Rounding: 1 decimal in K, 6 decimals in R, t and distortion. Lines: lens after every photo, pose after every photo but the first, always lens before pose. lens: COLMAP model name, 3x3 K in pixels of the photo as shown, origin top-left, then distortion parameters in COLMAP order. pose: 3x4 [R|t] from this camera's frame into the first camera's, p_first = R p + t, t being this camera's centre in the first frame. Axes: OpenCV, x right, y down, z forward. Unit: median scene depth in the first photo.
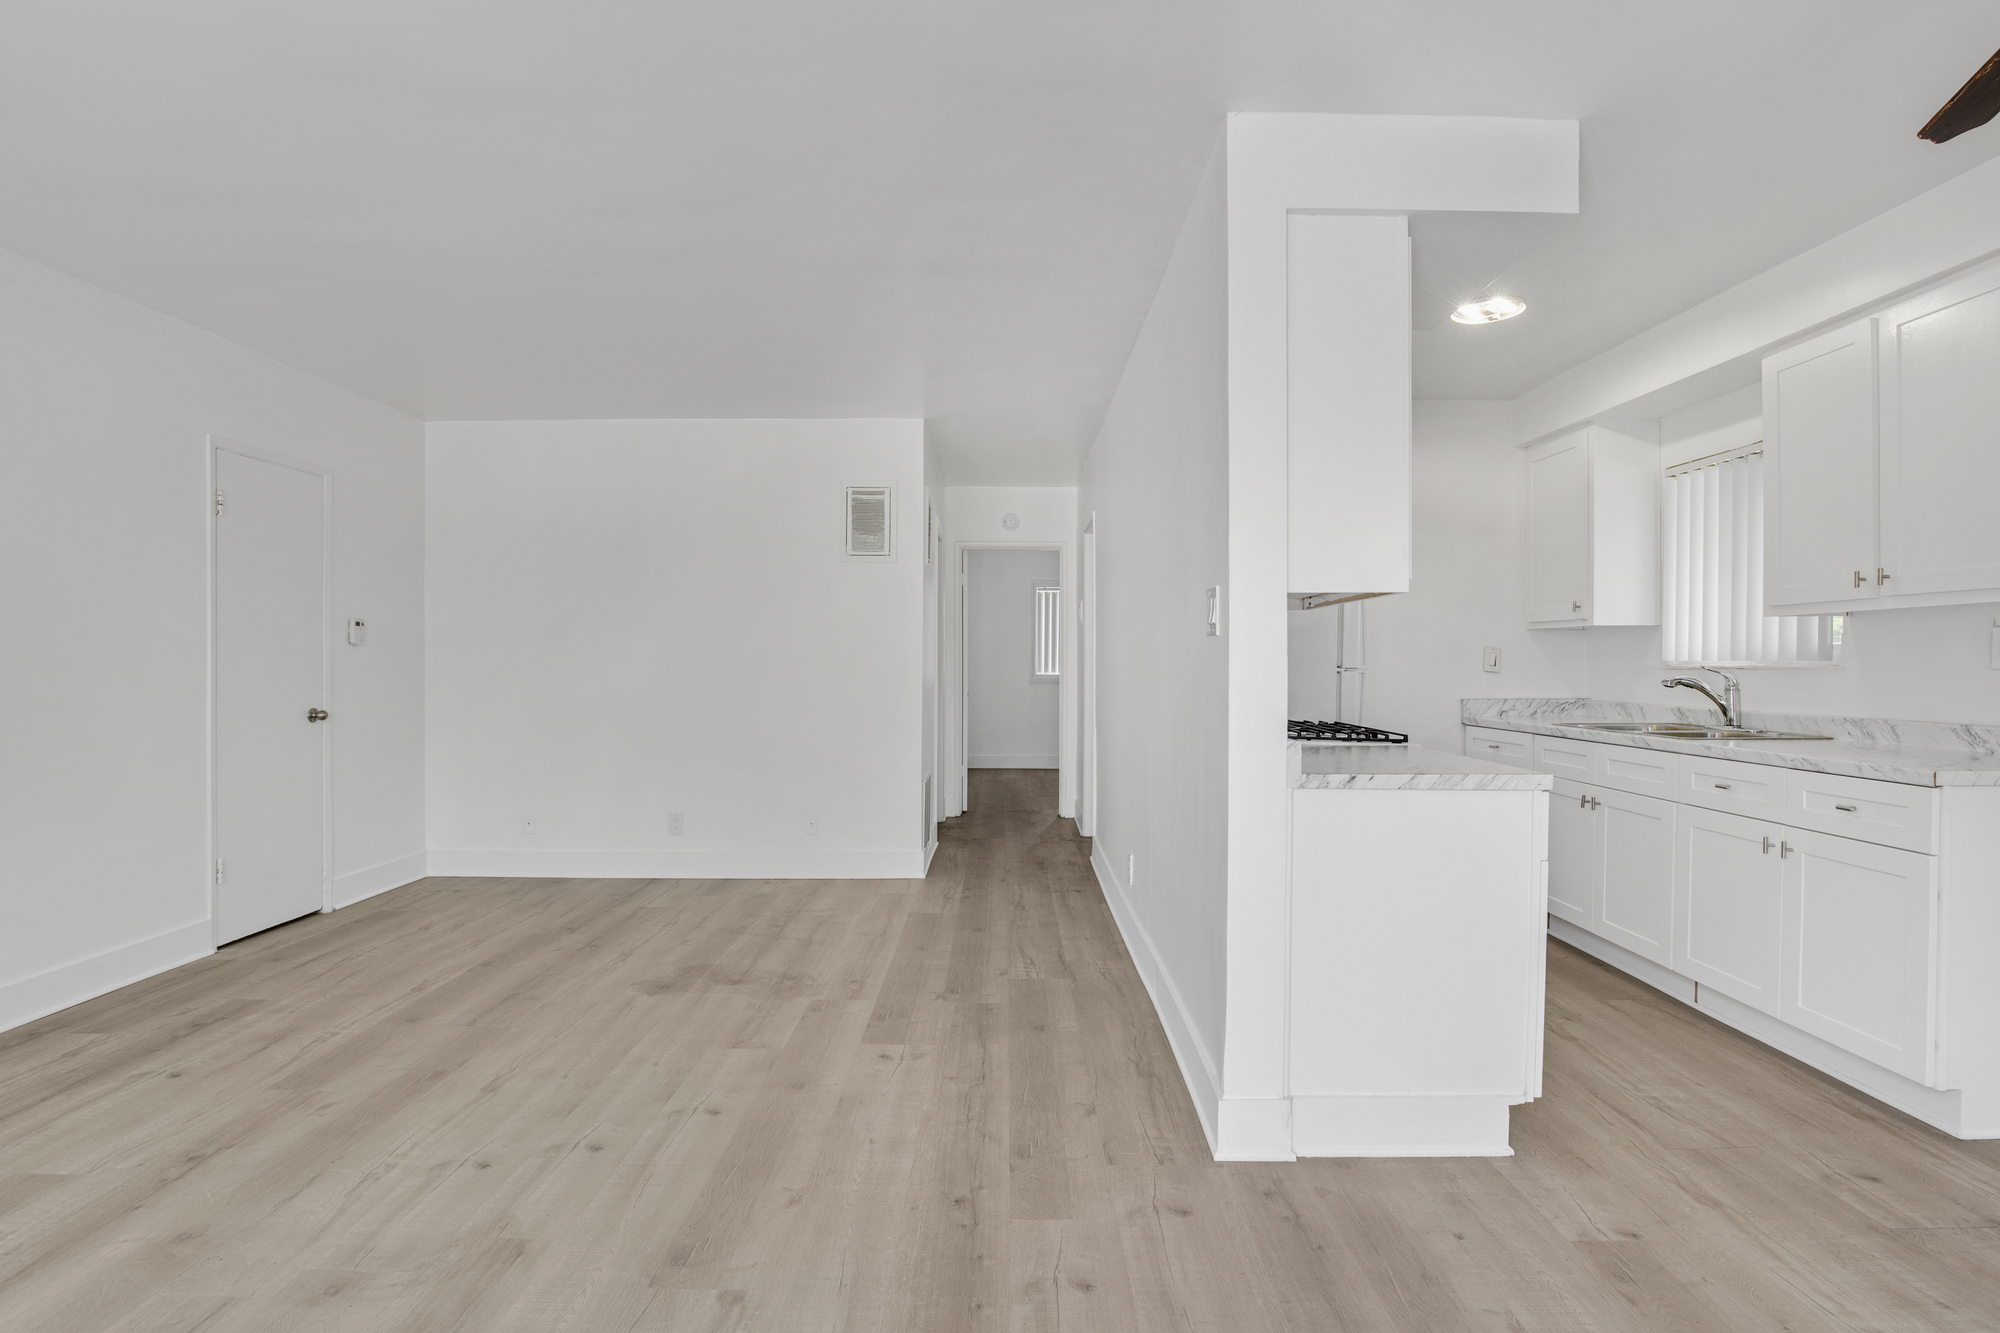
lens RADIAL K [[956.0, 0, 985.5], [0, 956.0, 668.6], [0, 0, 1]] dist [-0.030304, 0.003520]
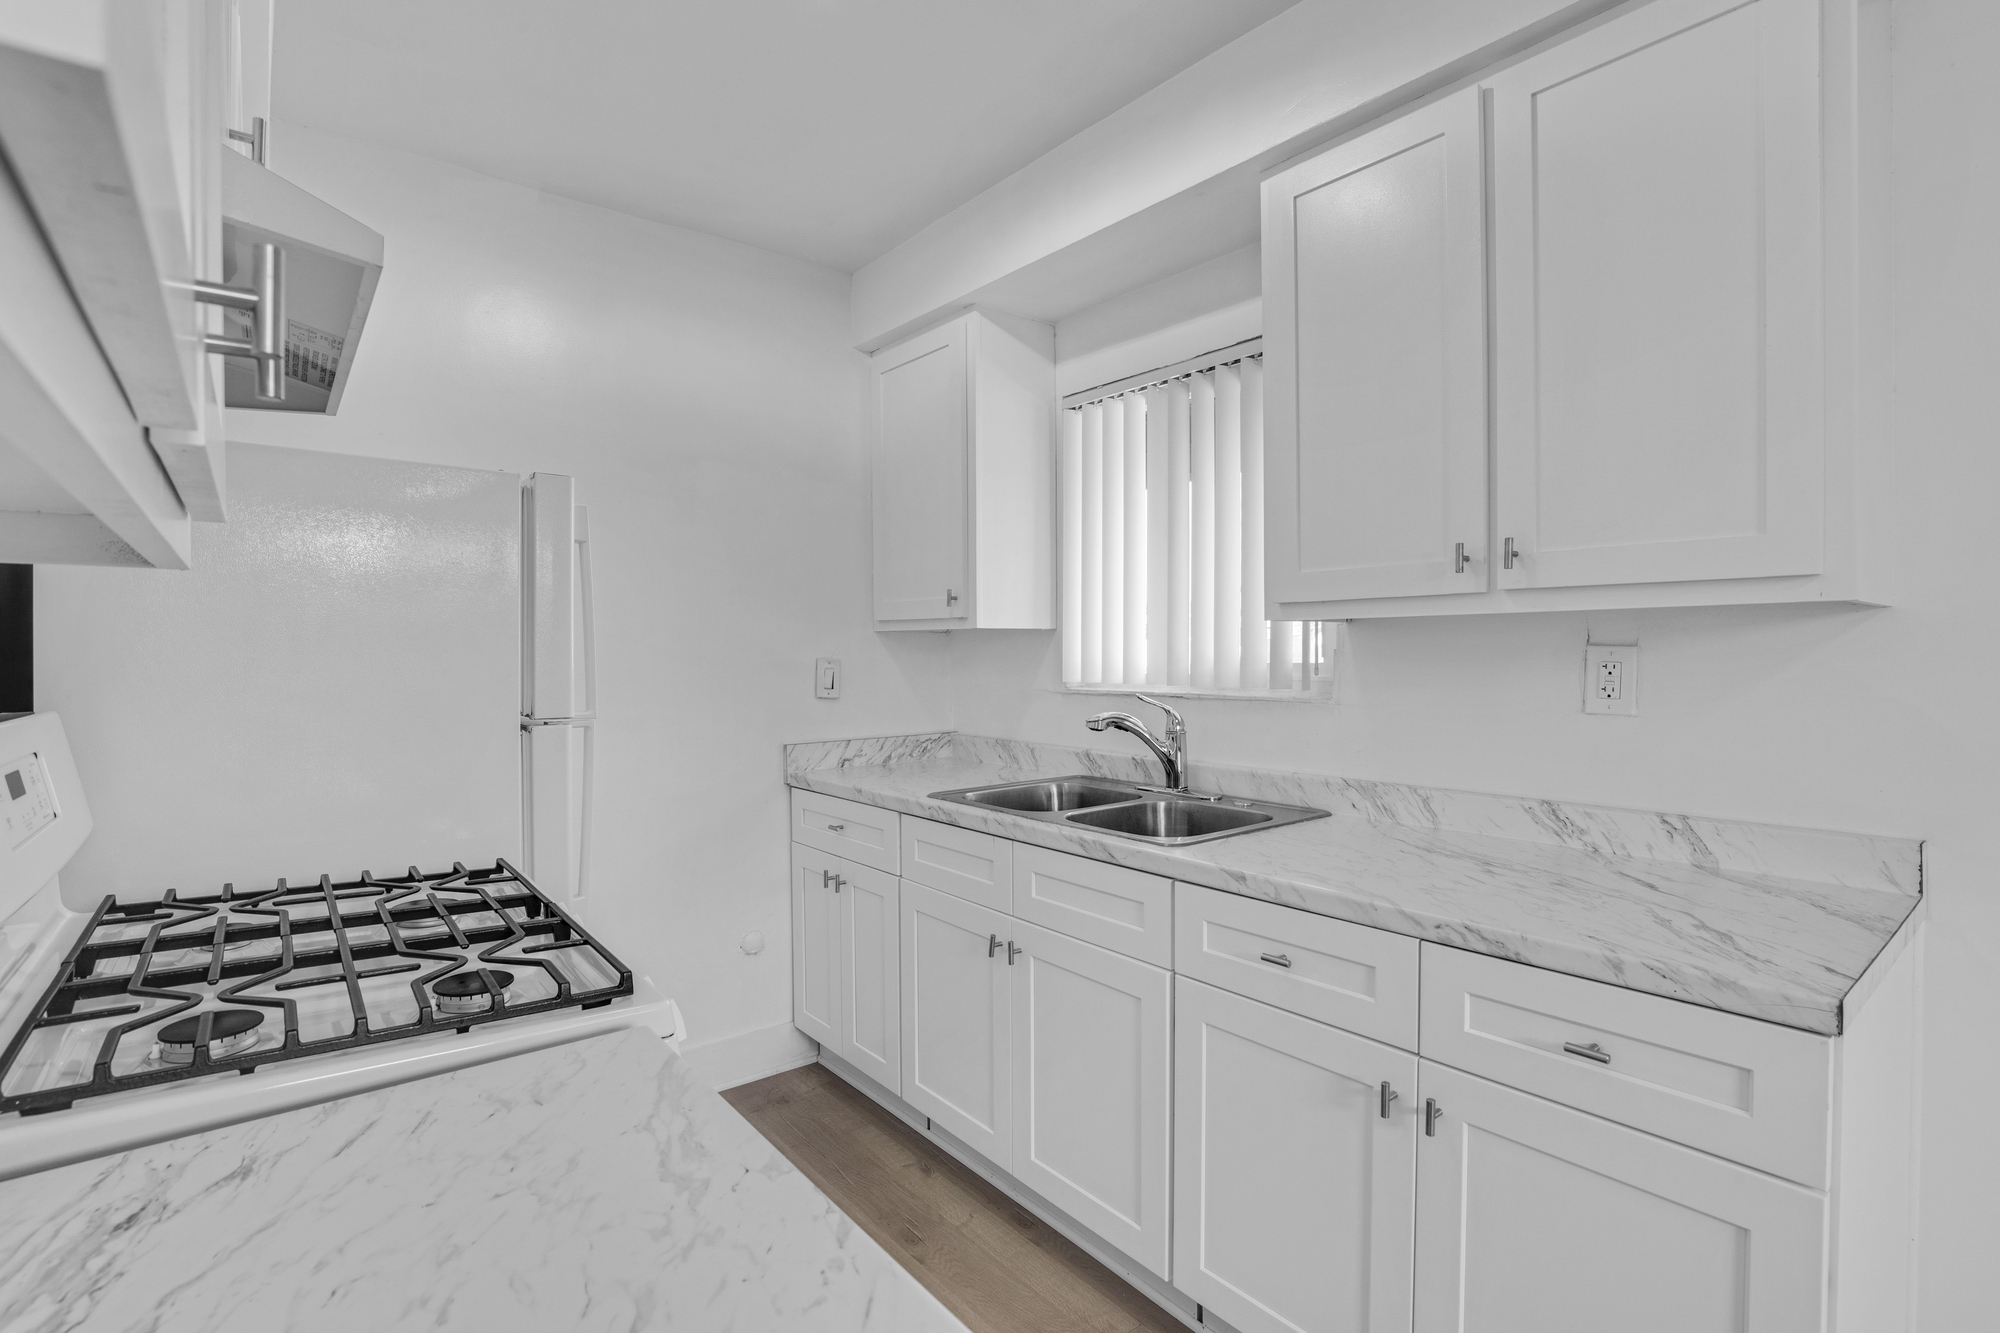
lens RADIAL K [[939.2, 0, 998.3], [0, 939.2, 661.3], [0, 0, 1]] dist [-0.025221, 0.000220]
pose [[0.769070, -0.011626, 0.639058, 0.313401], [0.009105, 0.999932, 0.007233, -0.034683], [-0.639099, 0.000256, 0.769124, 0.631554]]
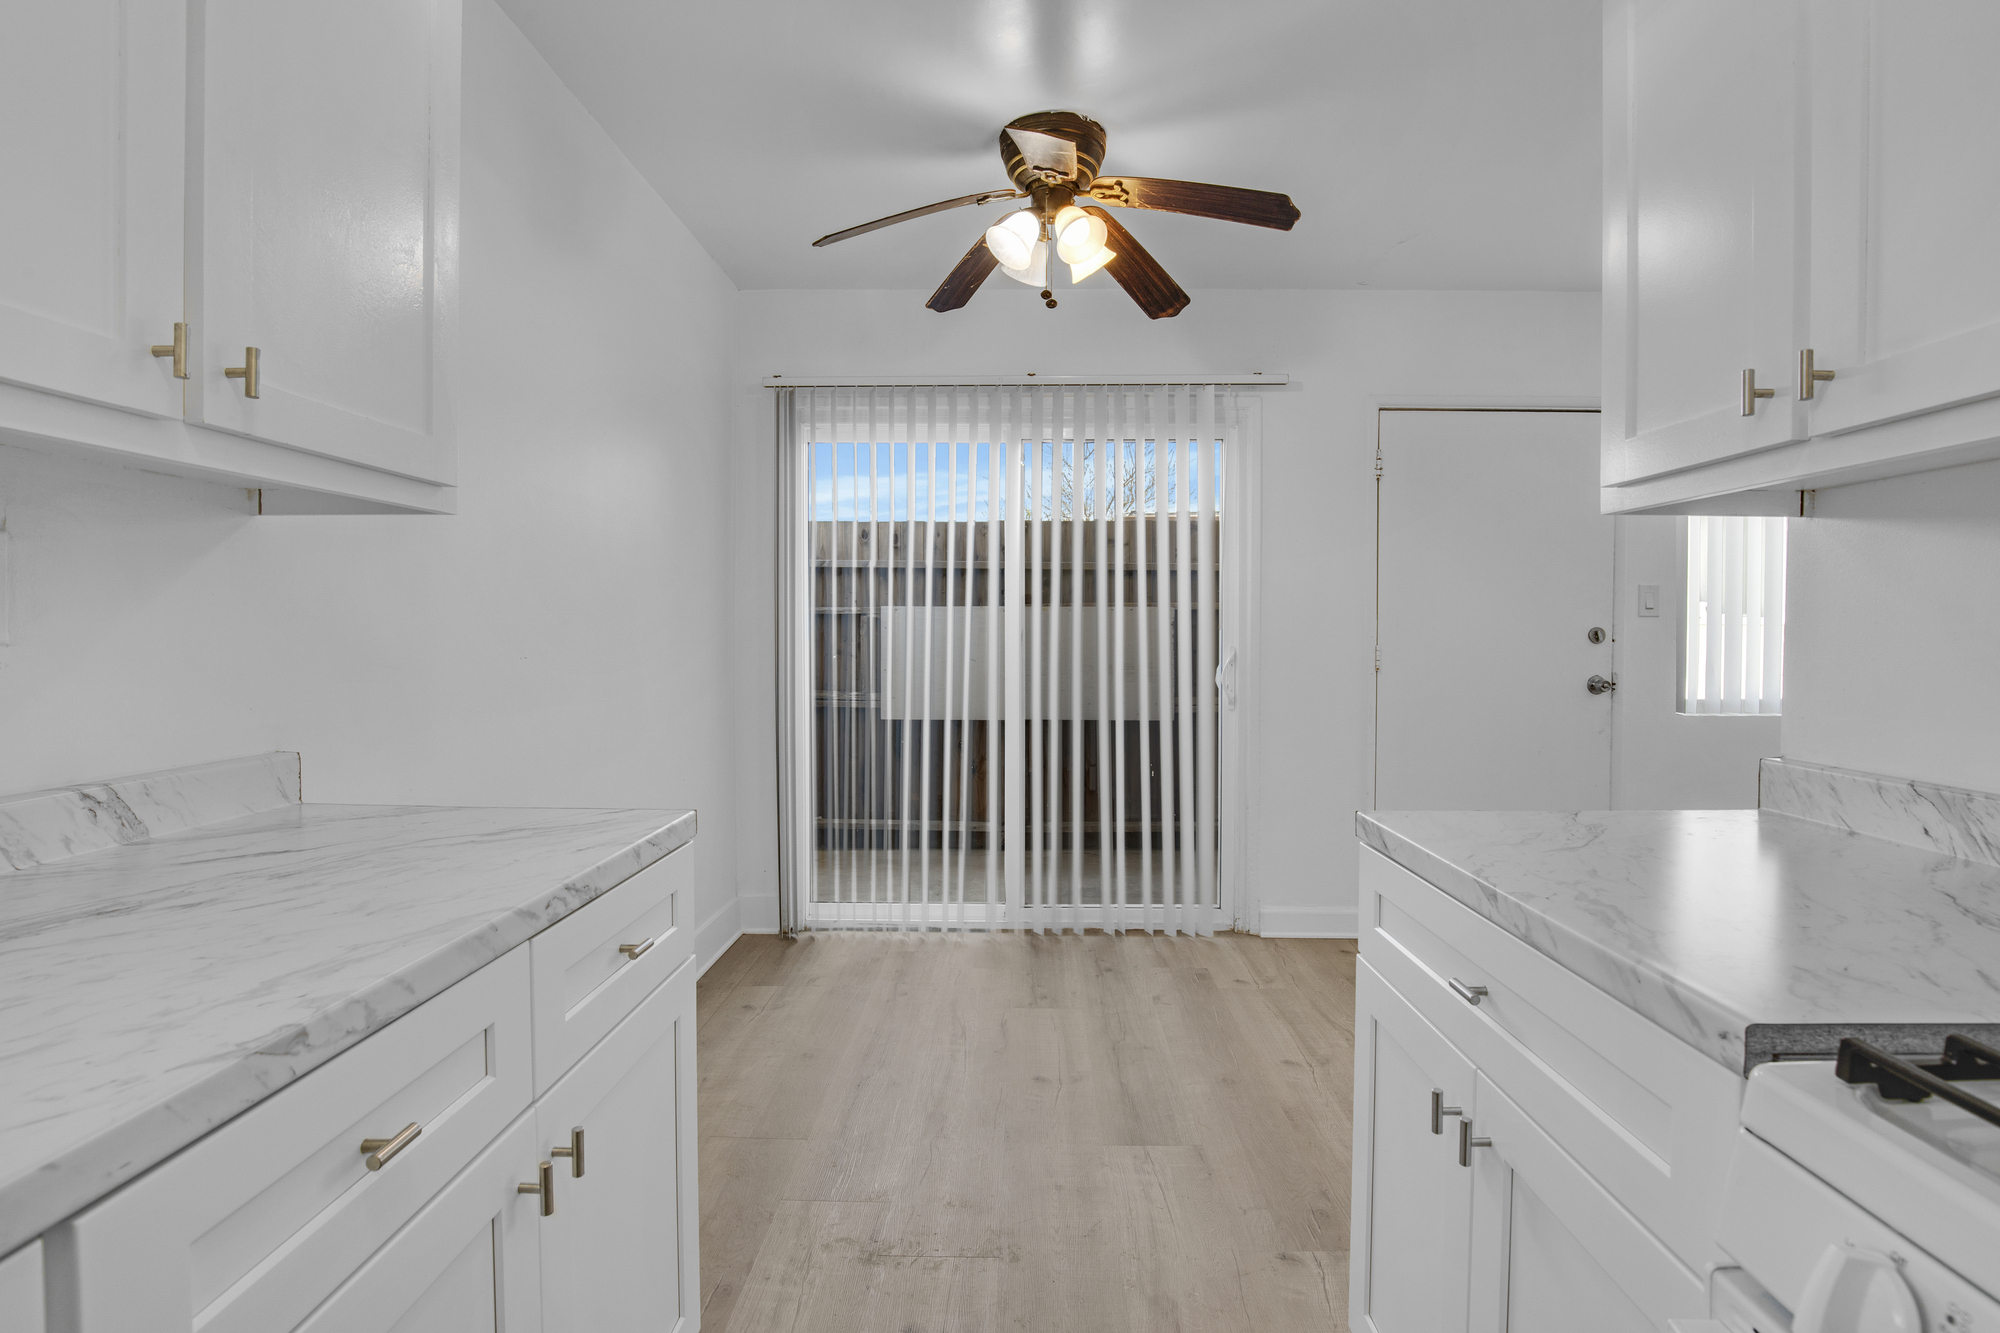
lens RADIAL K [[933.9, 0, 1002.6], [0, 933.9, 656.2], [0, 0, 1]] dist [-0.023121, 0.000284]
pose [[-0.999935, -0.003838, 0.010759, 0.560122], [-0.003493, 0.999484, 0.031946, -0.005496], [-0.010876, 0.031906, -0.999432, 1.093247]]
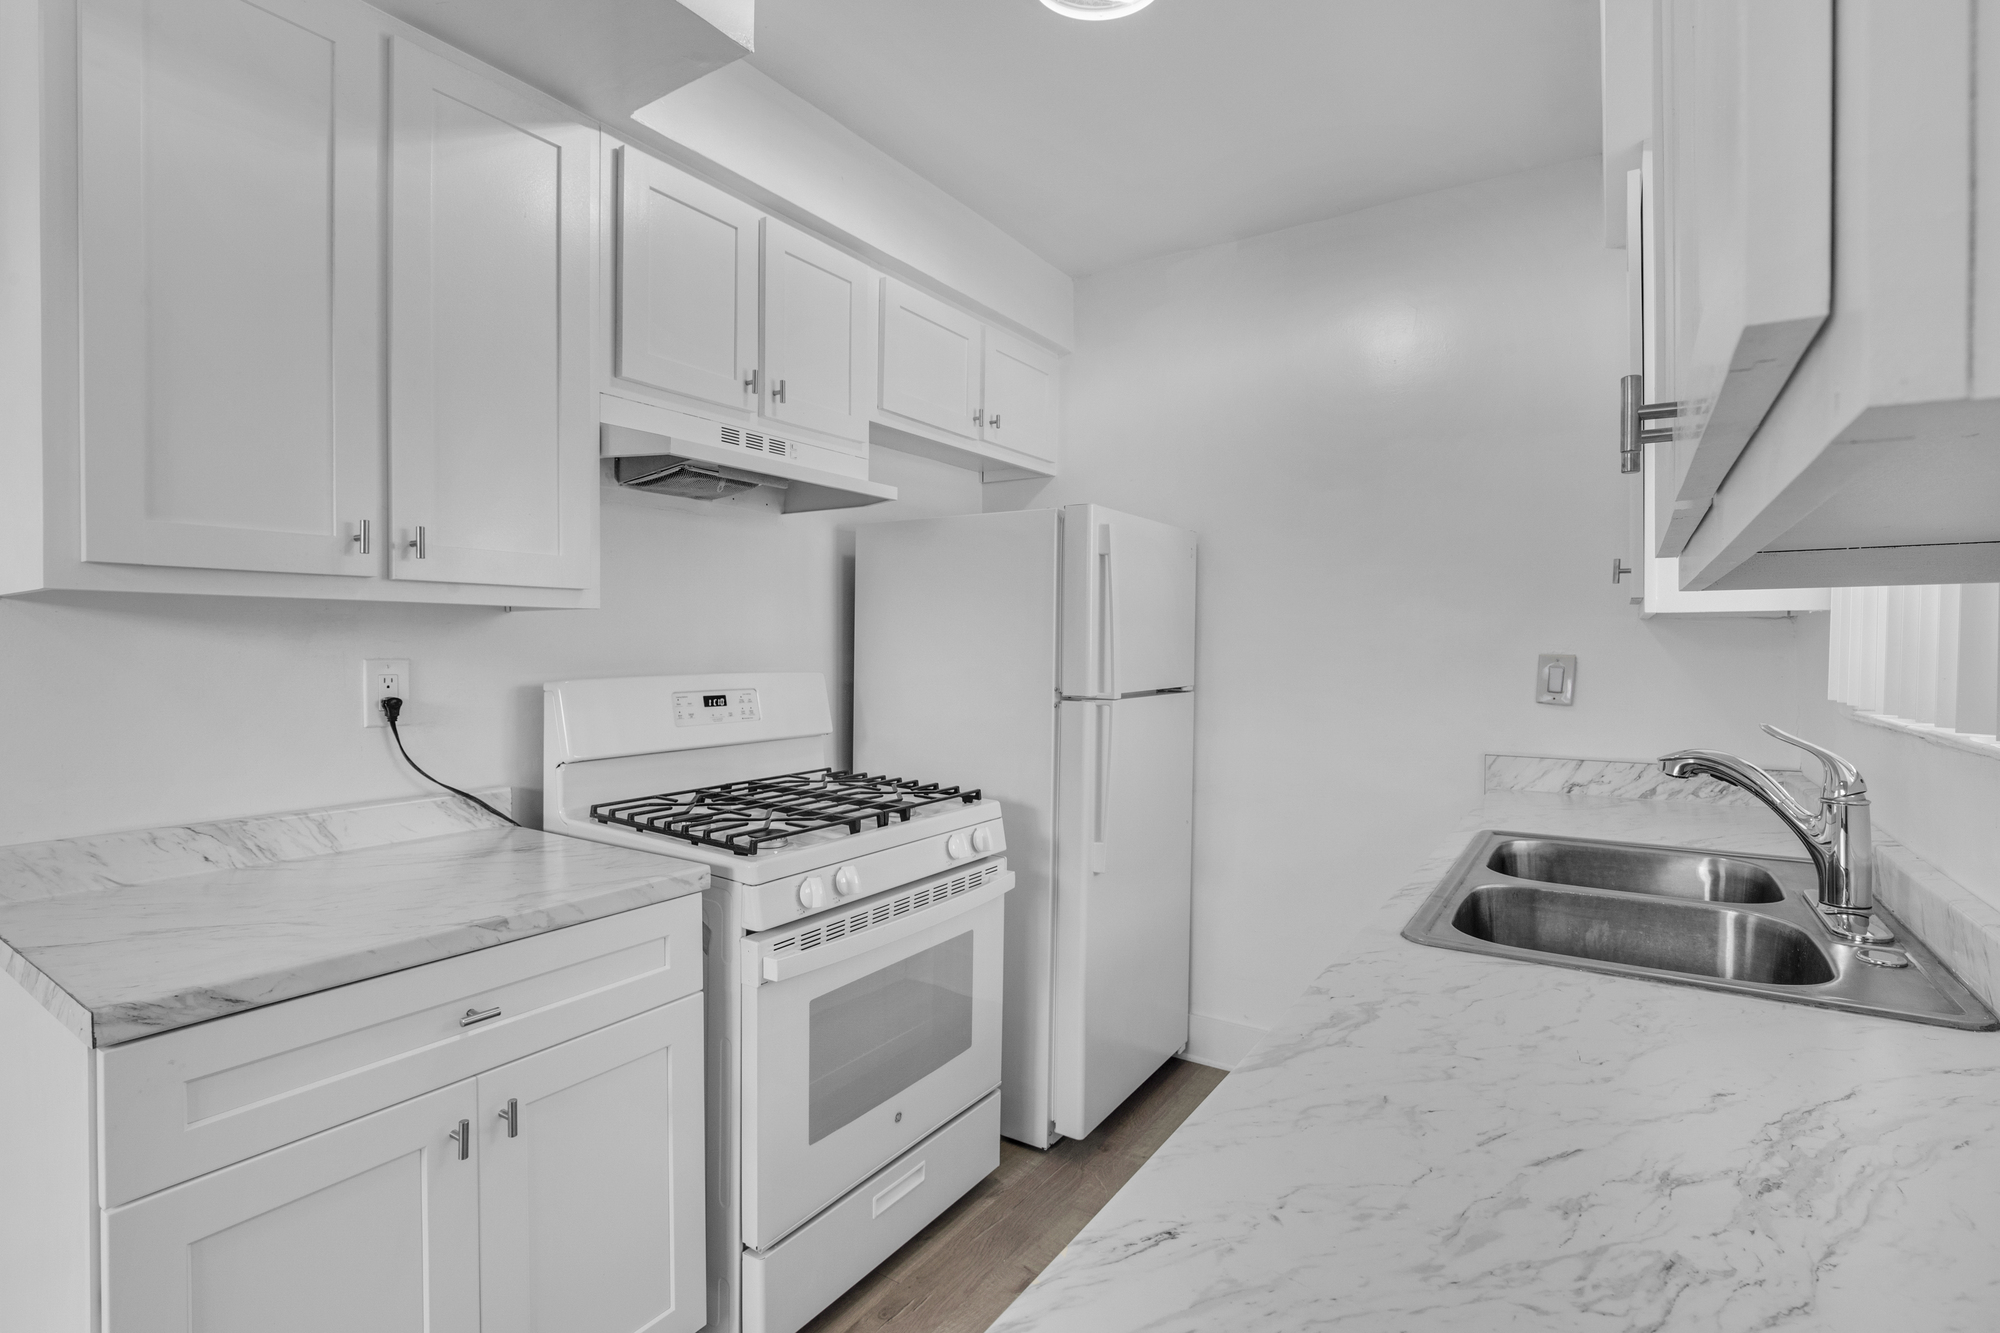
lens RADIAL K [[948.9, 0, 1001.3], [0, 948.9, 661.0], [0, 0, 1]] dist [-0.039015, 0.011301]
pose [[0.842143, 0.009883, -0.539164, 0.783540], [-0.004630, 0.999928, 0.011098, -0.033274], [0.539235, -0.006849, 0.842127, 0.596812]]
